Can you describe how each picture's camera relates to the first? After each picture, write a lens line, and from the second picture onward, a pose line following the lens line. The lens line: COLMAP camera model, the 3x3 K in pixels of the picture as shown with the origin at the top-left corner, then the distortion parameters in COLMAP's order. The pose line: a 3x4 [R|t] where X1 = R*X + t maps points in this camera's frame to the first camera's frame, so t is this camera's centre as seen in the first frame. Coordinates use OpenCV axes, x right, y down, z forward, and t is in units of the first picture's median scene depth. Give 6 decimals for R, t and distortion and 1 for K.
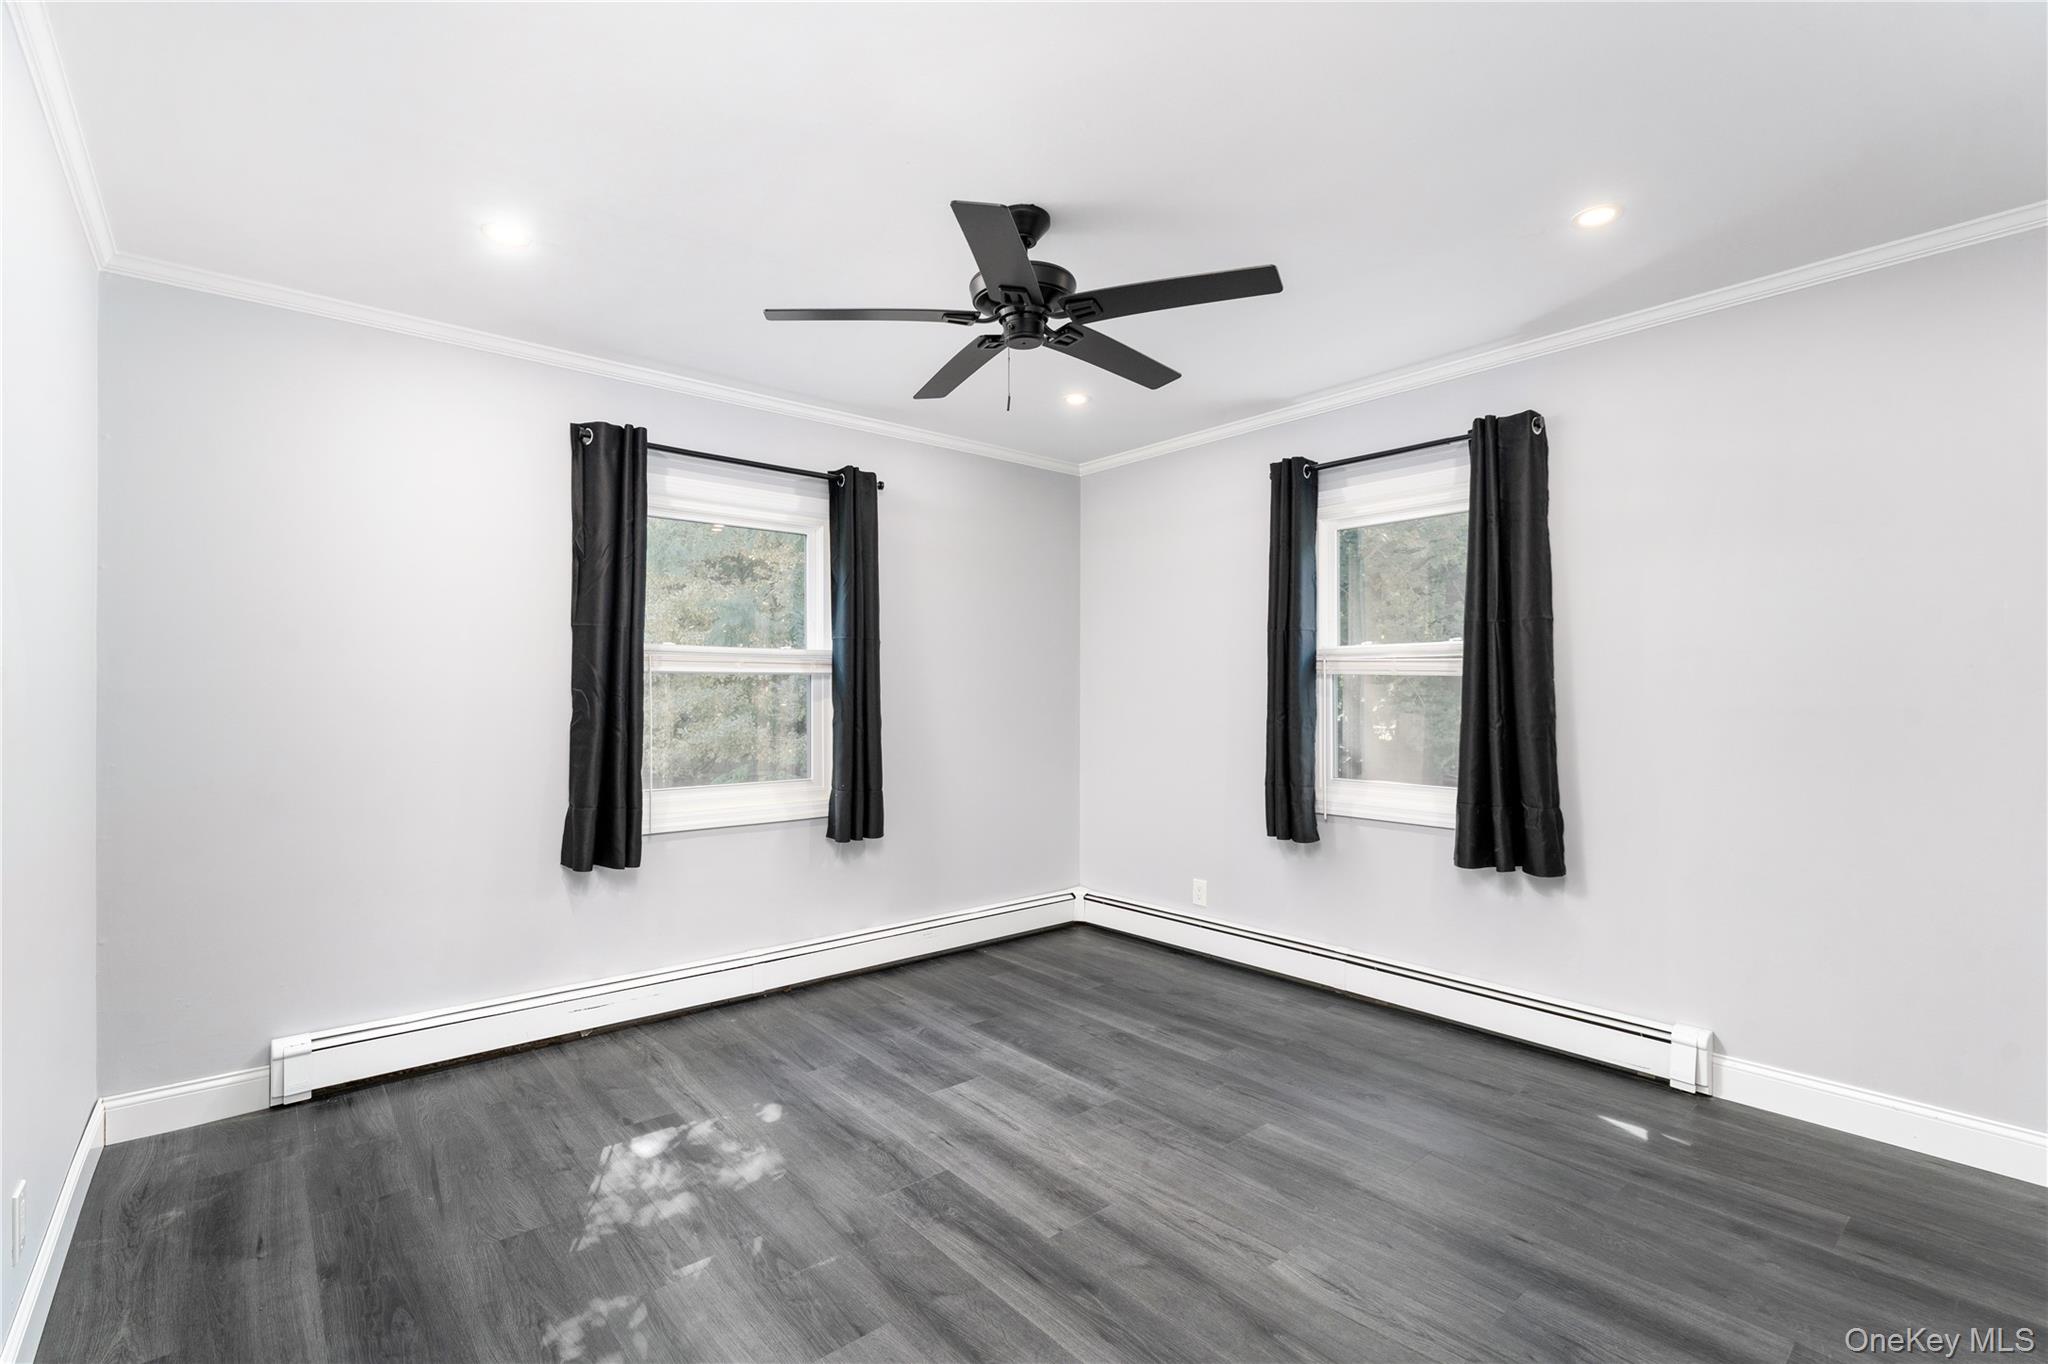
lens RADIAL K [[939.8, 0, 1009.5], [0, 939.8, 689.6], [0, 0, 1]] dist [-0.003037, -0.000088]
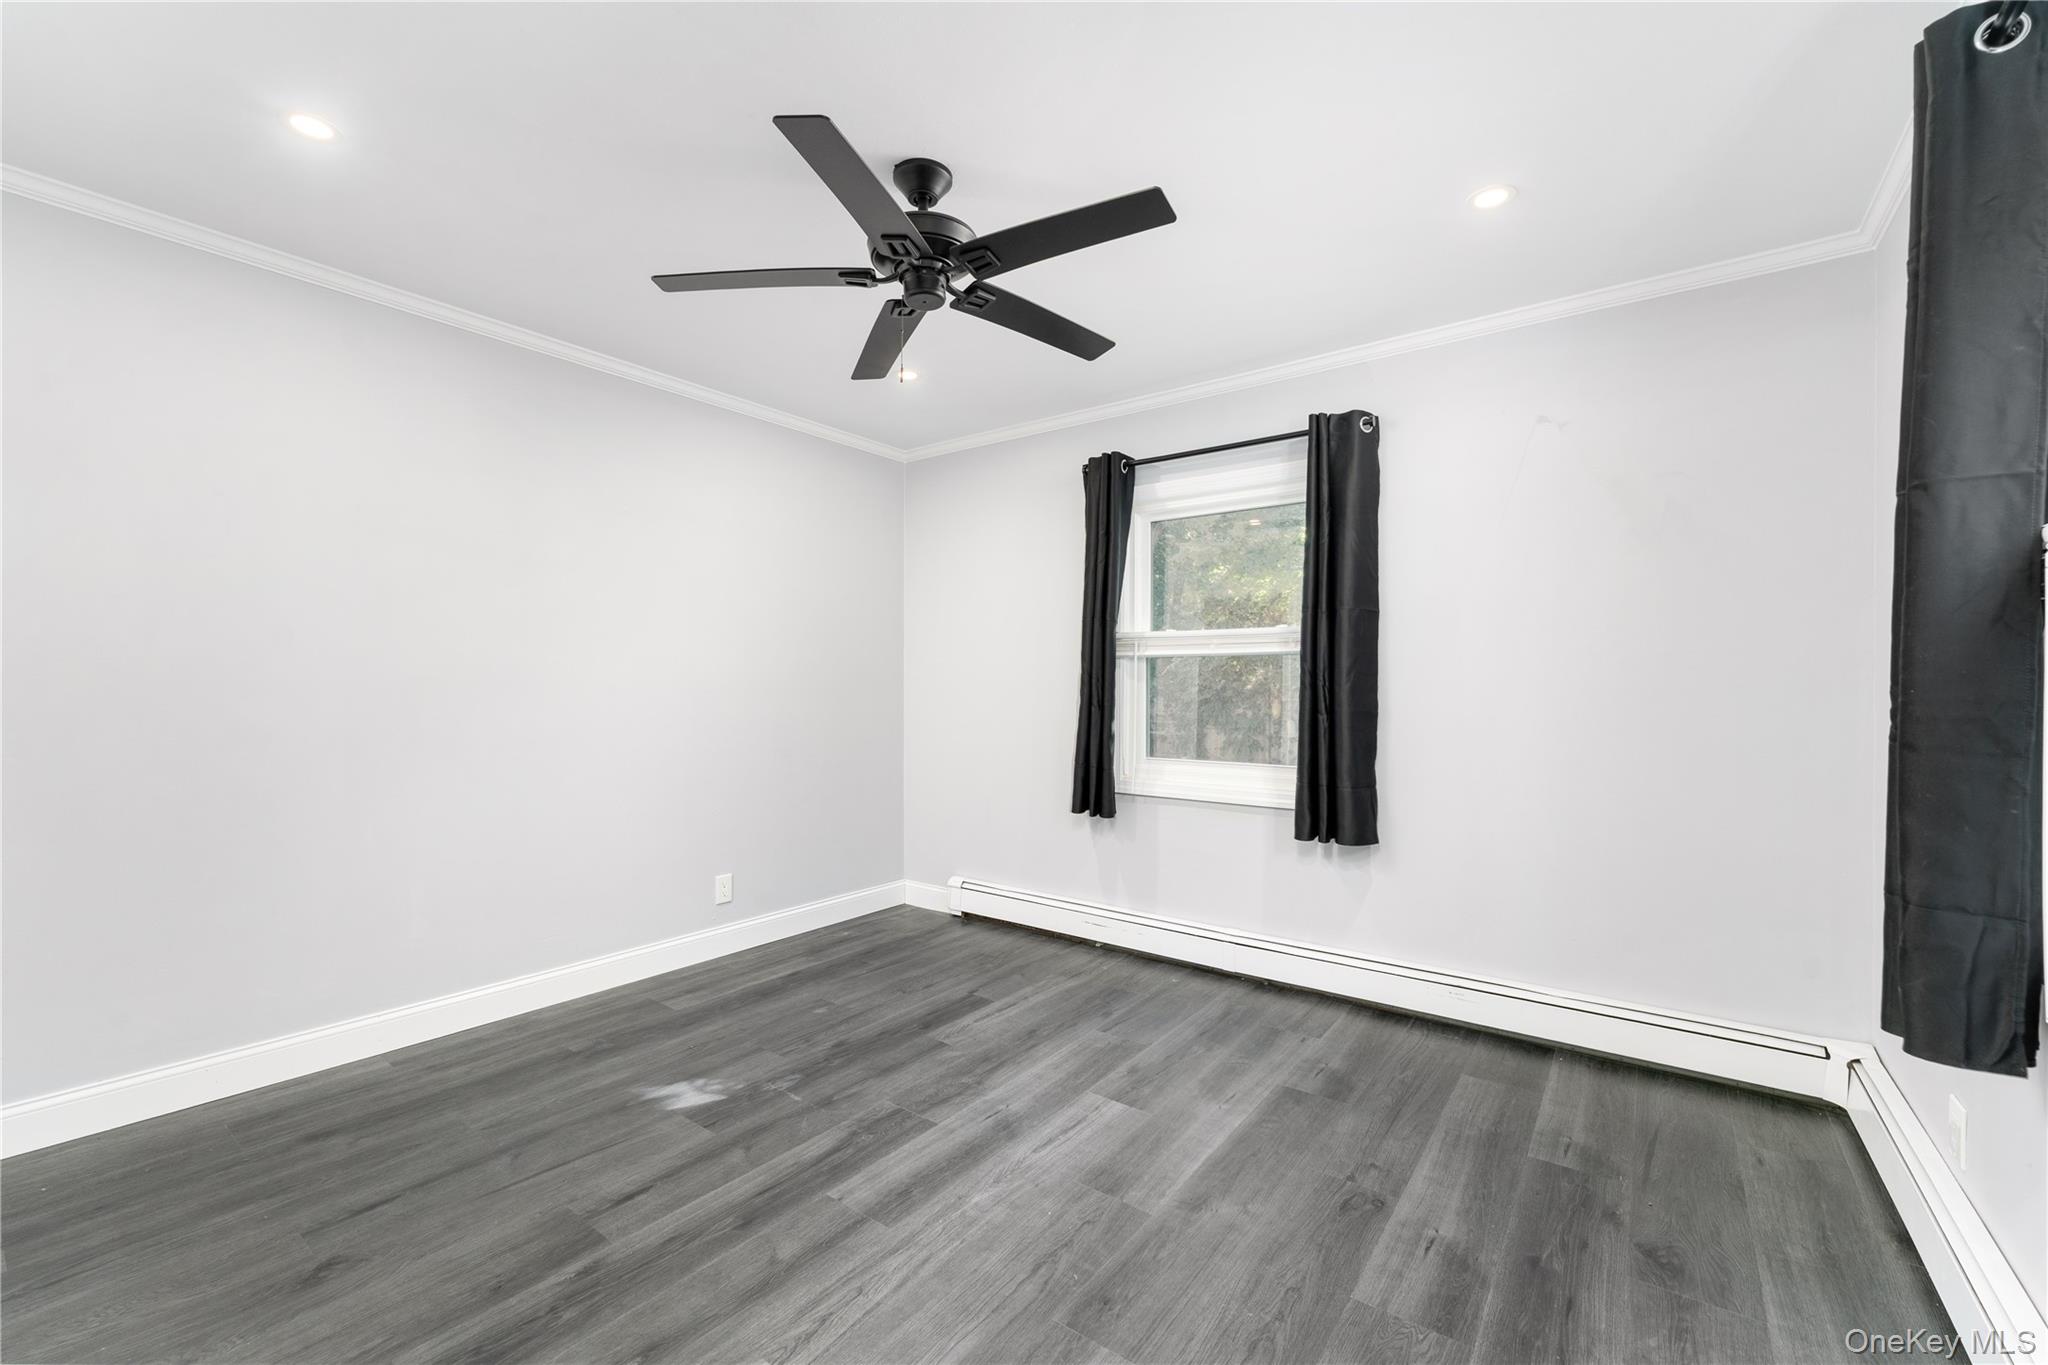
lens RADIAL K [[832.7, 0, 987.5], [0, 832.7, 689.1], [0, 0, 1]] dist [0.002315, -0.001395]
pose [[0.206802, 0.007108, -0.978357, 0.759327], [-0.001619, 0.999975, 0.006923, 0.019275], [0.978382, 0.000152, 0.206808, 0.772179]]
